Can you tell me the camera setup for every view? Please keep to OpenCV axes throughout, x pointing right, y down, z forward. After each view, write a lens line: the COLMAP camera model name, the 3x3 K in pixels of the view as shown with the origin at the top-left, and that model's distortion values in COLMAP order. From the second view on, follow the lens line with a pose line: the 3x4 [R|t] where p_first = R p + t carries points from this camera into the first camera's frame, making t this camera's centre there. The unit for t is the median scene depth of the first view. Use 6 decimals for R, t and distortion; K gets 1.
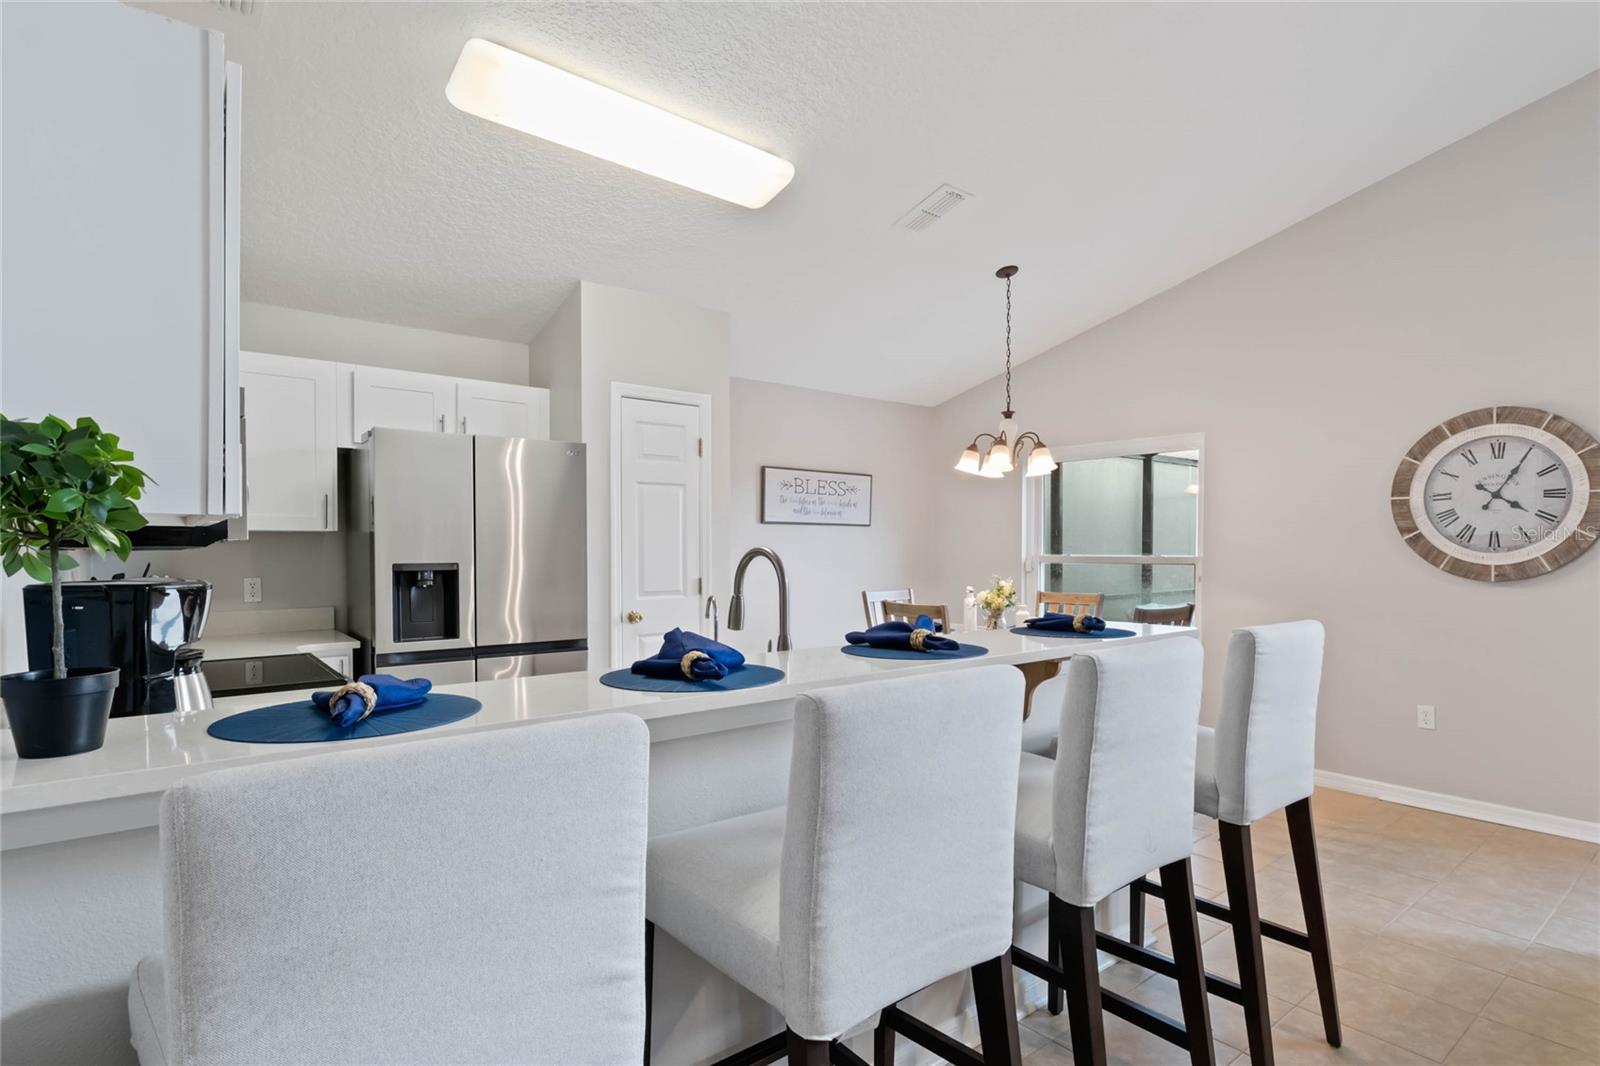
lens RADIAL K [[814.1, 0, 807.4], [0, 814.1, 558.1], [0, 0, 1]] dist [-0.005461, -0.000766]
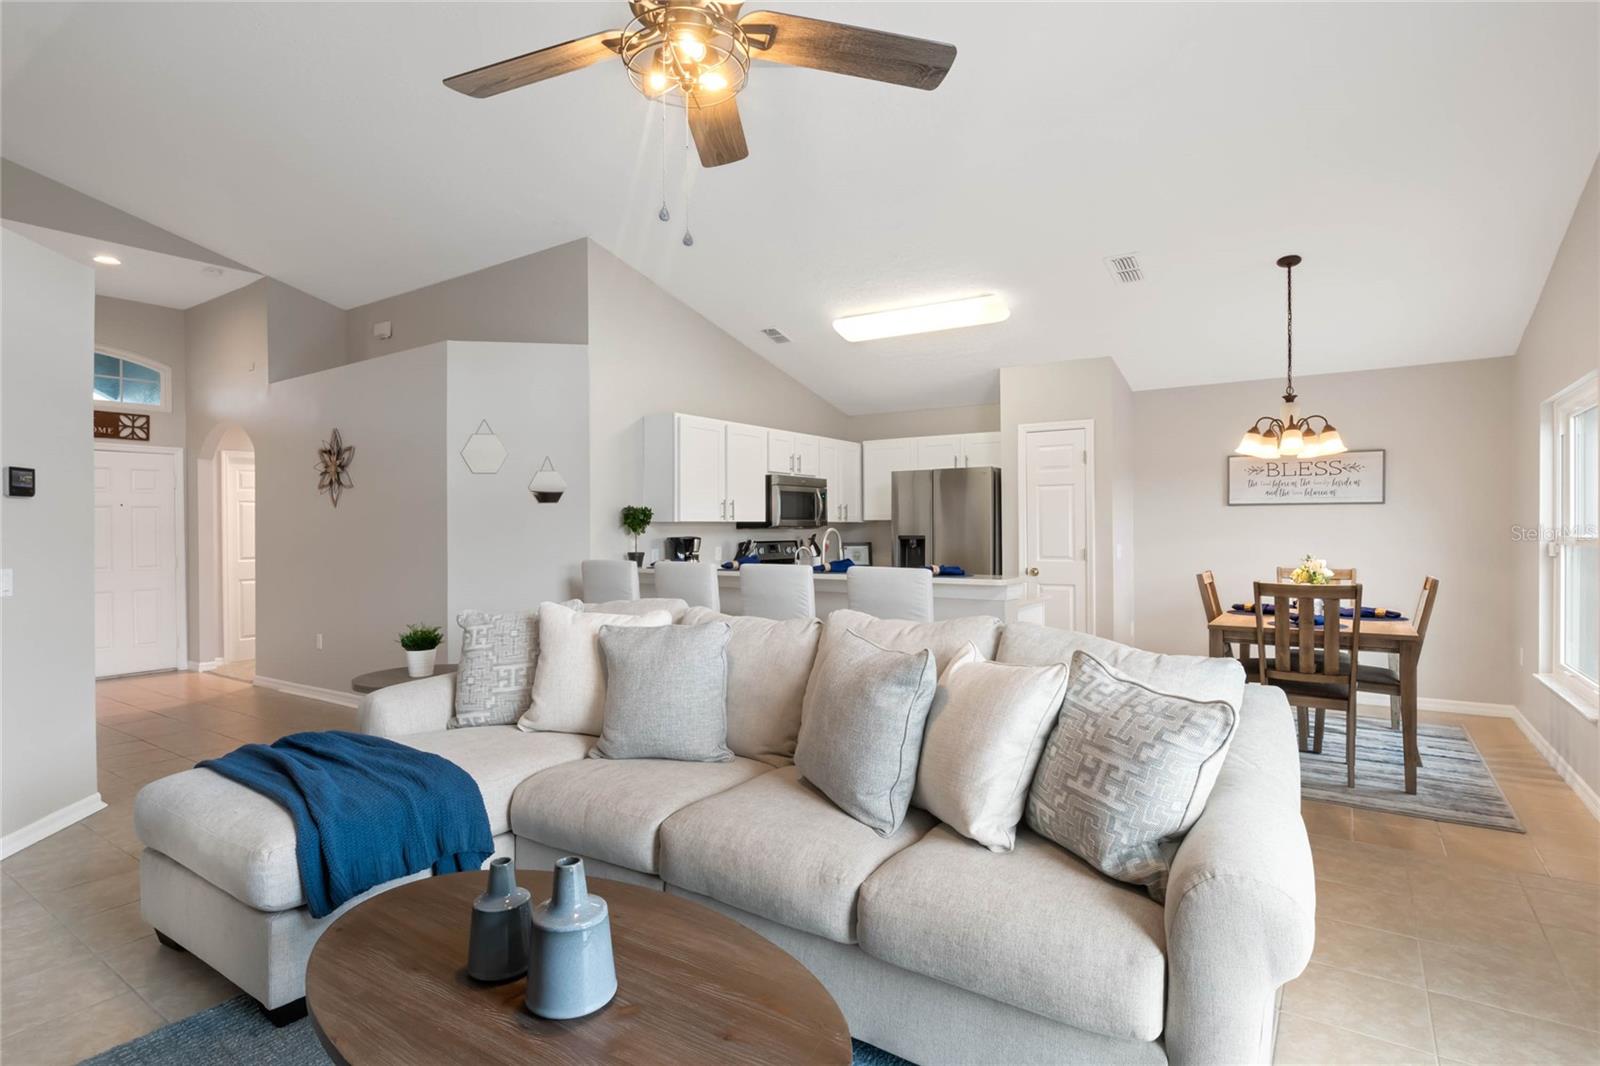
lens RADIAL K [[806.2, 0, 799.7], [0, 806.2, 528.1], [0, 0, 1]] dist [-0.002062, -0.000807]
pose [[0.294608, -0.001352, -0.955617, 1.191832], [-0.008590, 0.999955, -0.004063, -0.001688], [0.955580, 0.009406, 0.294583, 0.116796]]
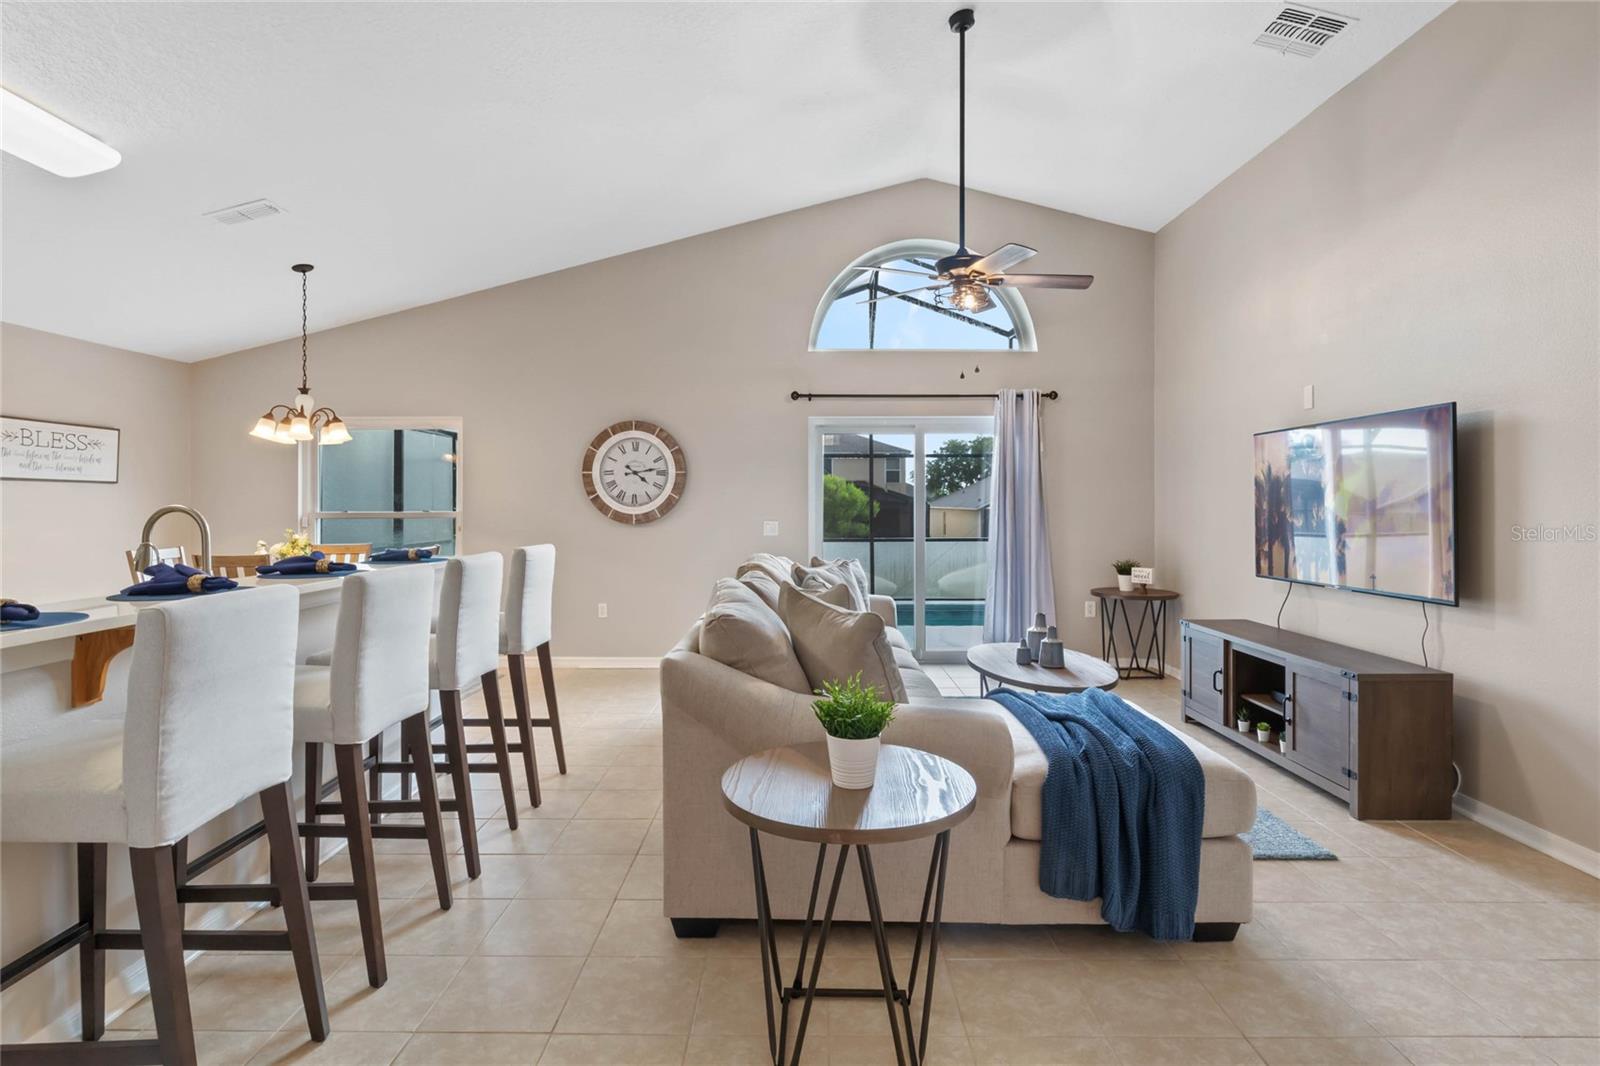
lens RADIAL K [[816.1, 0, 792.2], [0, 816.1, 501.4], [0, 0, 1]] dist [-0.001509, -0.001124]
pose [[0.636686, -0.000478, 0.771123, -0.236625], [0.014179, 0.999838, -0.011087, 0.004957], [-0.770993, 0.017992, 0.636590, -0.312895]]
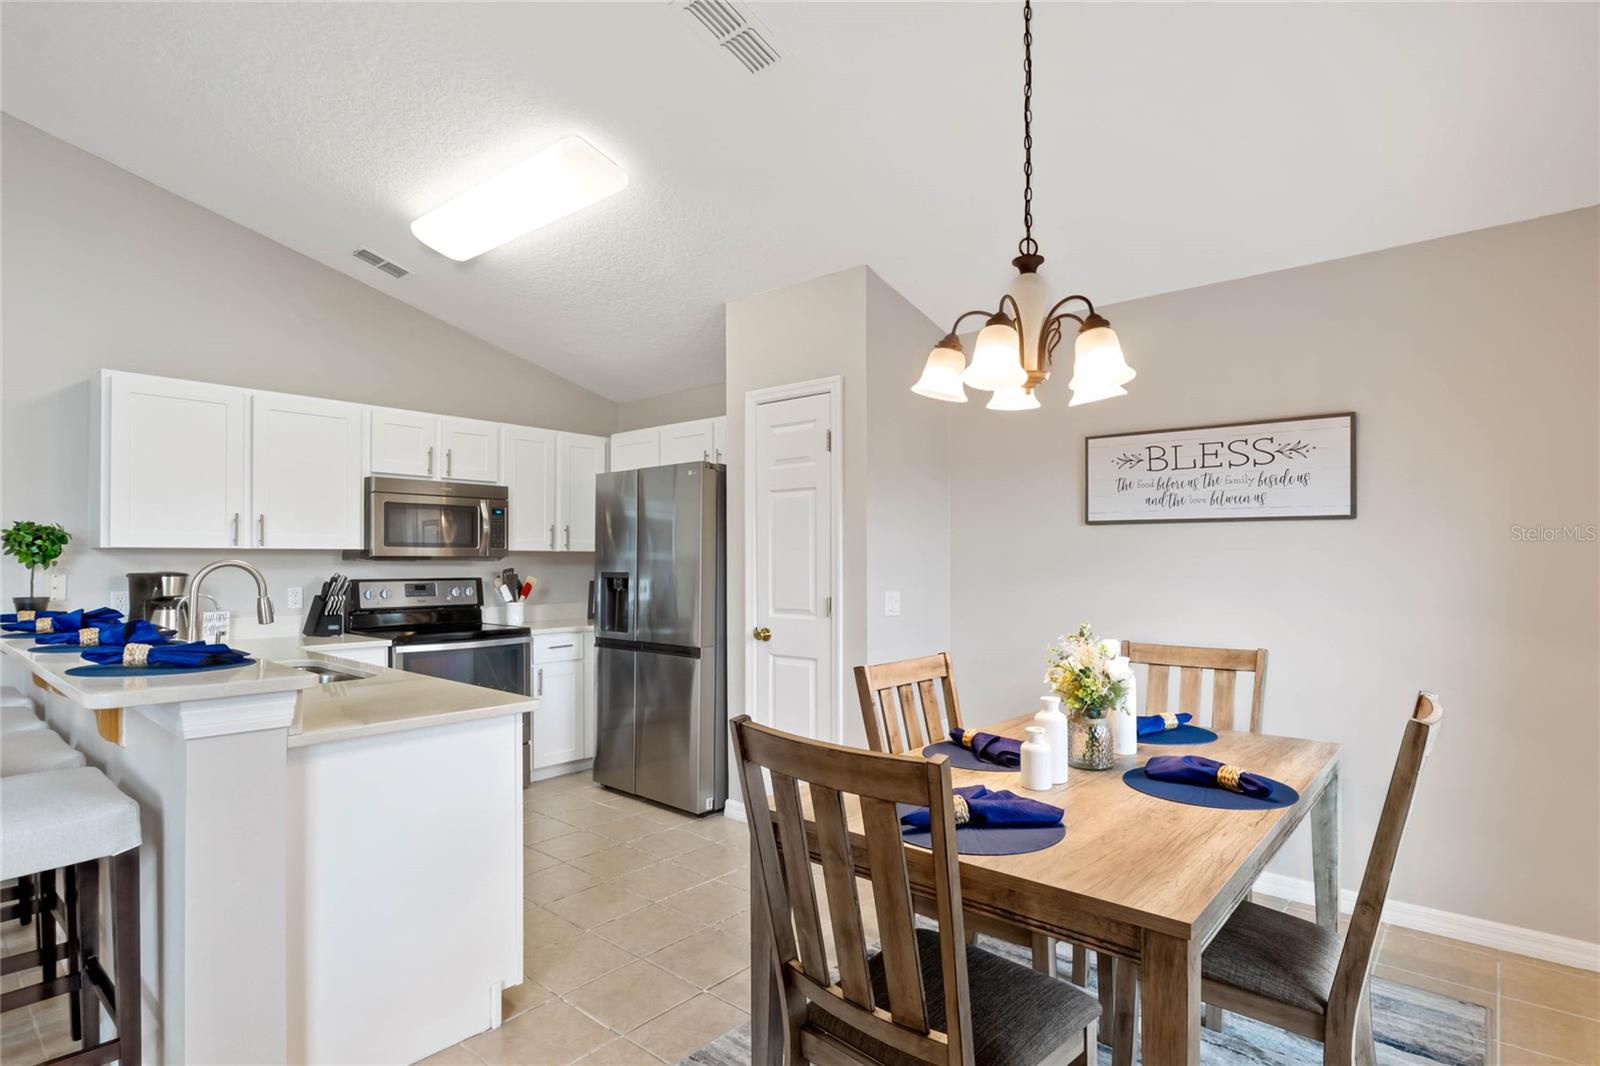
lens RADIAL K [[806.6, 0, 803.0], [0, 806.6, 553.8], [0, 0, 1]] dist [-0.004921, -0.000557]
pose [[0.184533, -0.007532, -0.982797, 0.752614], [-0.015126, 0.999830, -0.010502, -0.012298], [0.982710, 0.016803, 0.184388, 0.912144]]
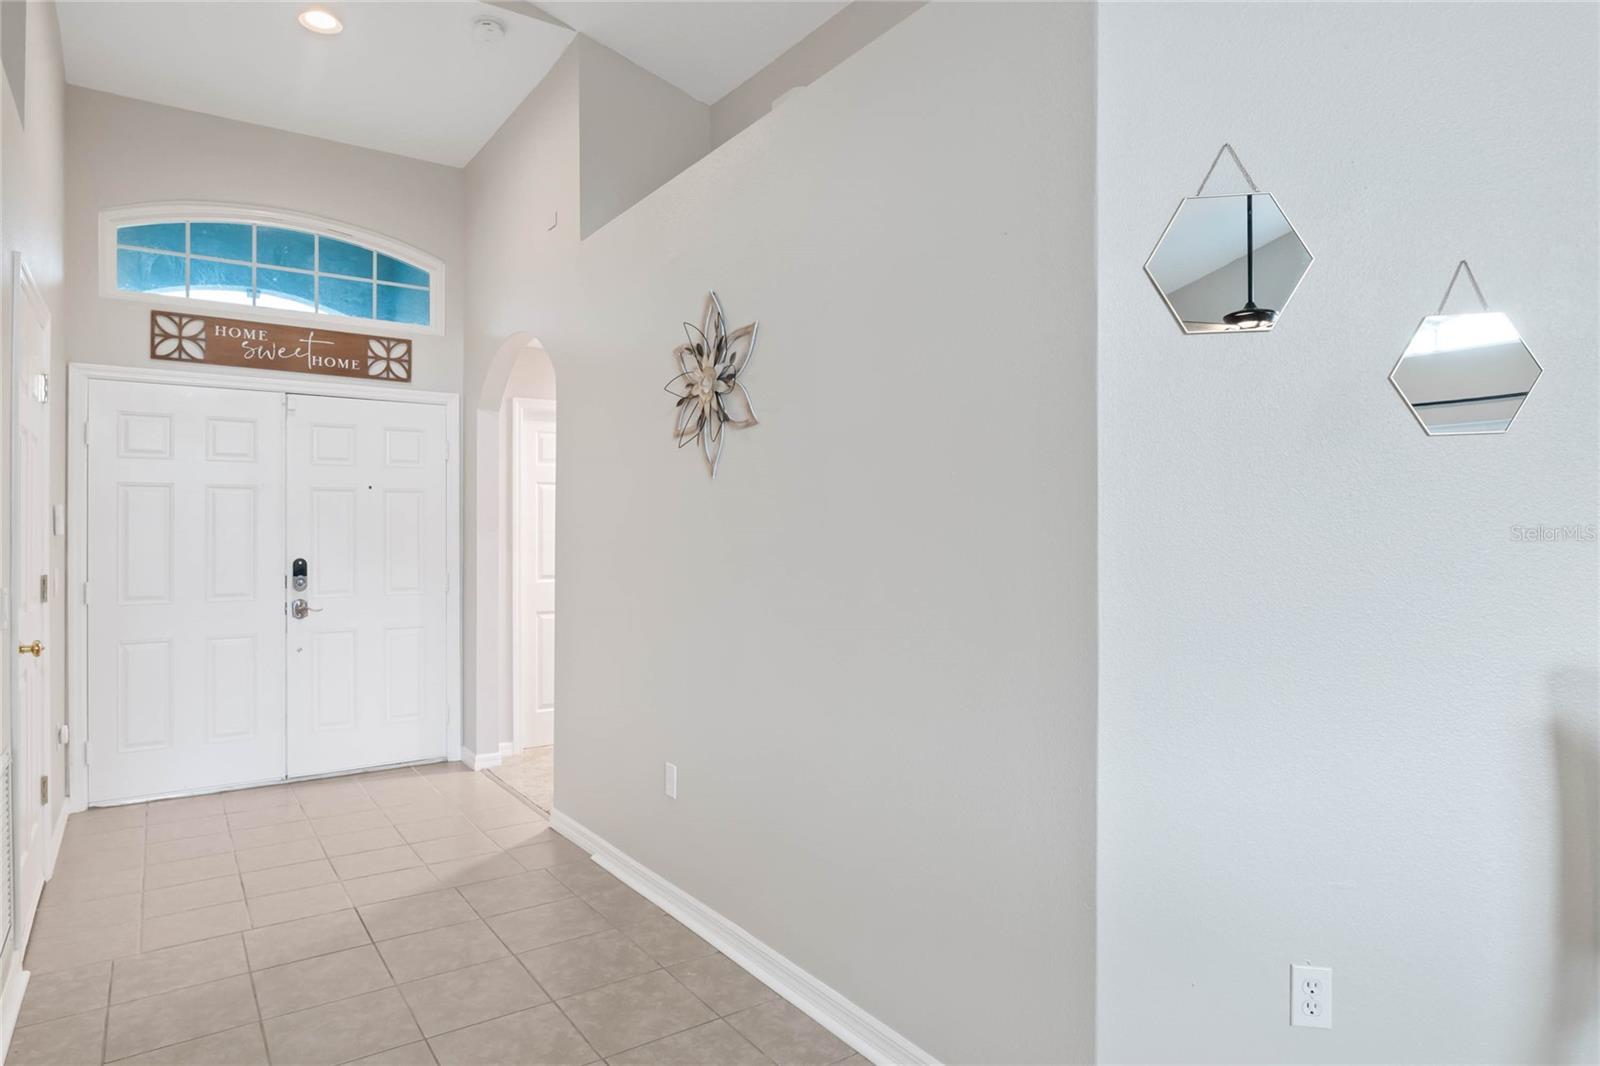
lens RADIAL K [[918.3, 0, 801.6], [0, 918.3, 535.7], [0, 0, 1]] dist [-0.012885, 0.000876]
pose [[-0.050339, 0.000403, -0.998732, 0.197756], [-0.018487, 0.999828, 0.001335, 0.005329], [0.998561, 0.018531, -0.050323, -0.166664]]
